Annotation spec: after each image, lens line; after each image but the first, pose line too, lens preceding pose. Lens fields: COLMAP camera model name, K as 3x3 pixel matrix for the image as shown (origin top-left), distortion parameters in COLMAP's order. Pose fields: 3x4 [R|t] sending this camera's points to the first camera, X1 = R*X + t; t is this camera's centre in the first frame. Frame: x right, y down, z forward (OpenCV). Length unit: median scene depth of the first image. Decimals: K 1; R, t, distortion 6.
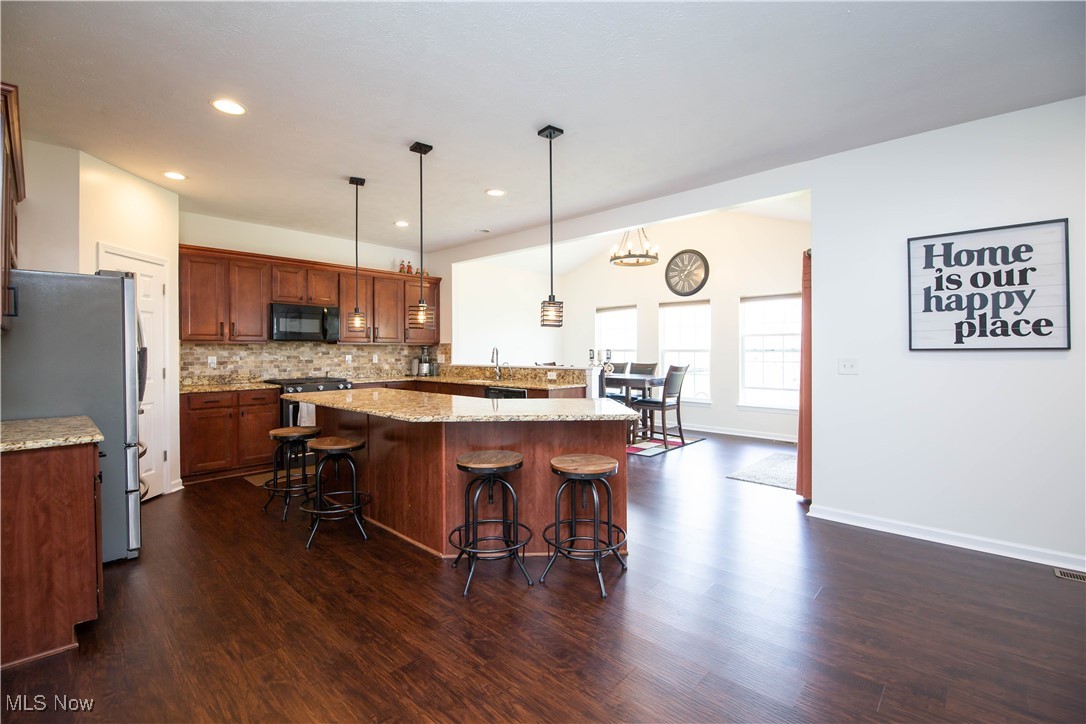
lens RADIAL K [[482.5, 0, 535.4], [0, 482.5, 363.3], [0, 0, 1]] dist [0.000895, -0.009961]
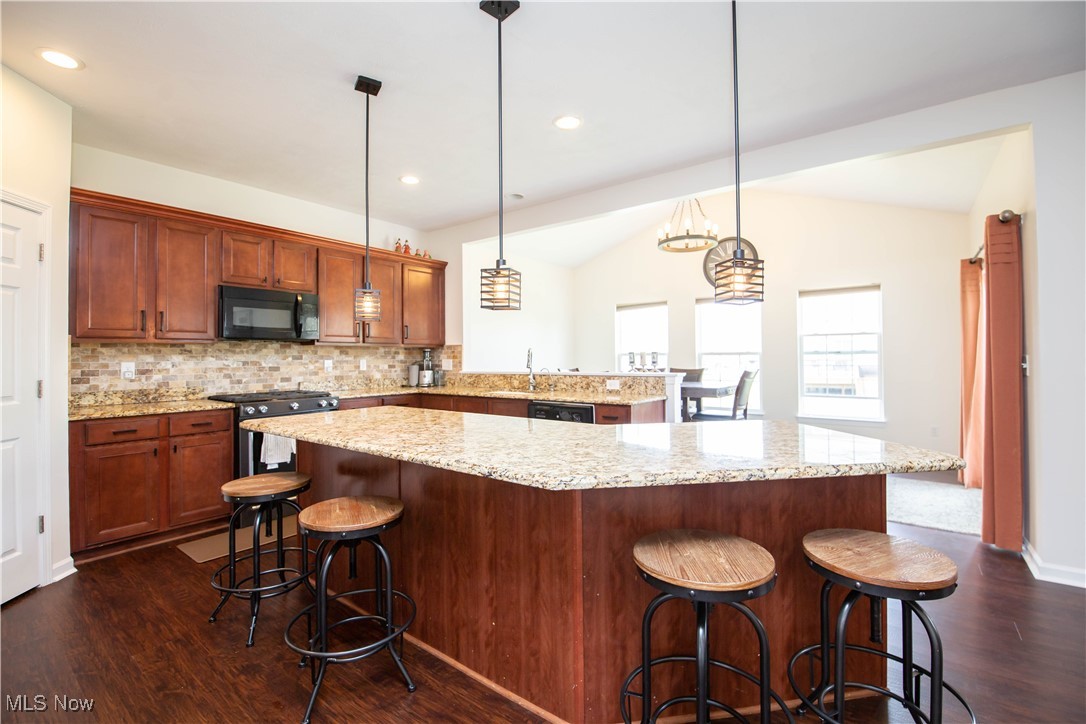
lens RADIAL K [[478.1, 0, 543.0], [0, 478.1, 362.0], [0, 0, 1]] dist [-0.001389, -0.010427]
pose [[0.994320, -0.006454, 0.106236, -0.156062], [0.008383, 0.999808, -0.017723, 0.002034], [-0.106101, 0.018513, 0.994183, 0.264351]]
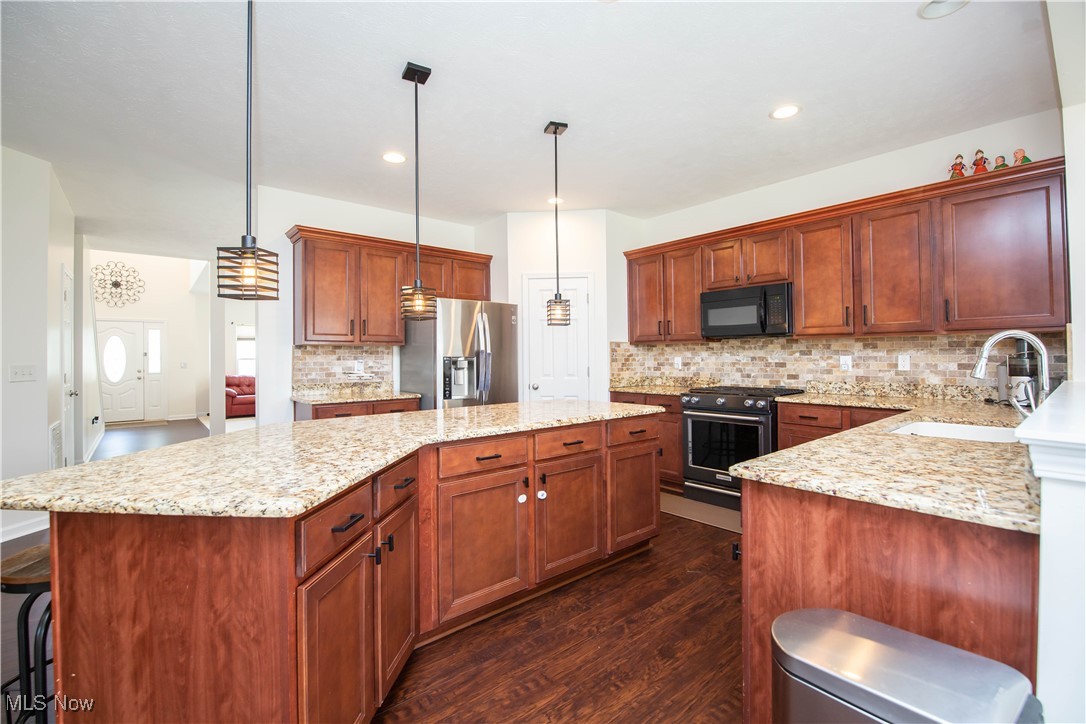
lens RADIAL K [[482.5, 0, 535.4], [0, 482.5, 363.3], [0, 0, 1]] dist [0.000895, -0.009961]
pose [[-0.127638, 0.019498, -0.991629, 0.296656], [-0.014474, 0.999664, 0.021519, -0.017491], [0.991715, 0.017100, -0.127313, 0.800267]]
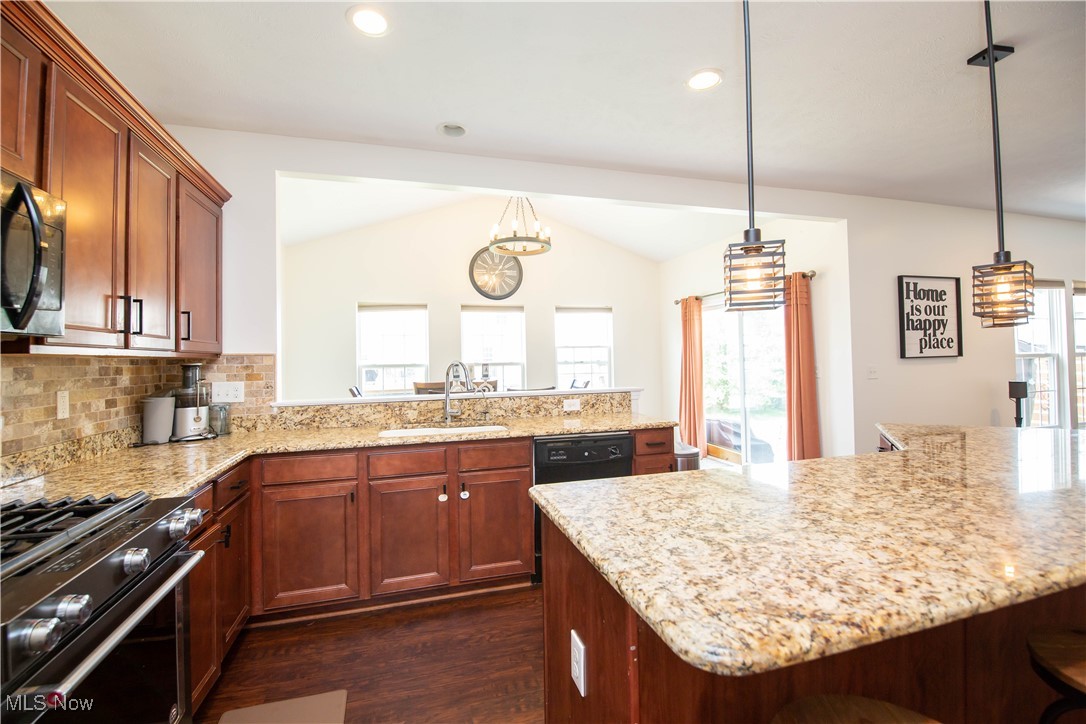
lens RADIAL K [[478.1, 0, 543.0], [0, 478.1, 362.0], [0, 0, 1]] dist [-0.001389, -0.010427]
pose [[0.497630, -0.010212, 0.867330, -0.524251], [0.039375, 0.999166, -0.010827, -0.025125], [-0.866496, 0.039539, 0.497617, 0.725986]]
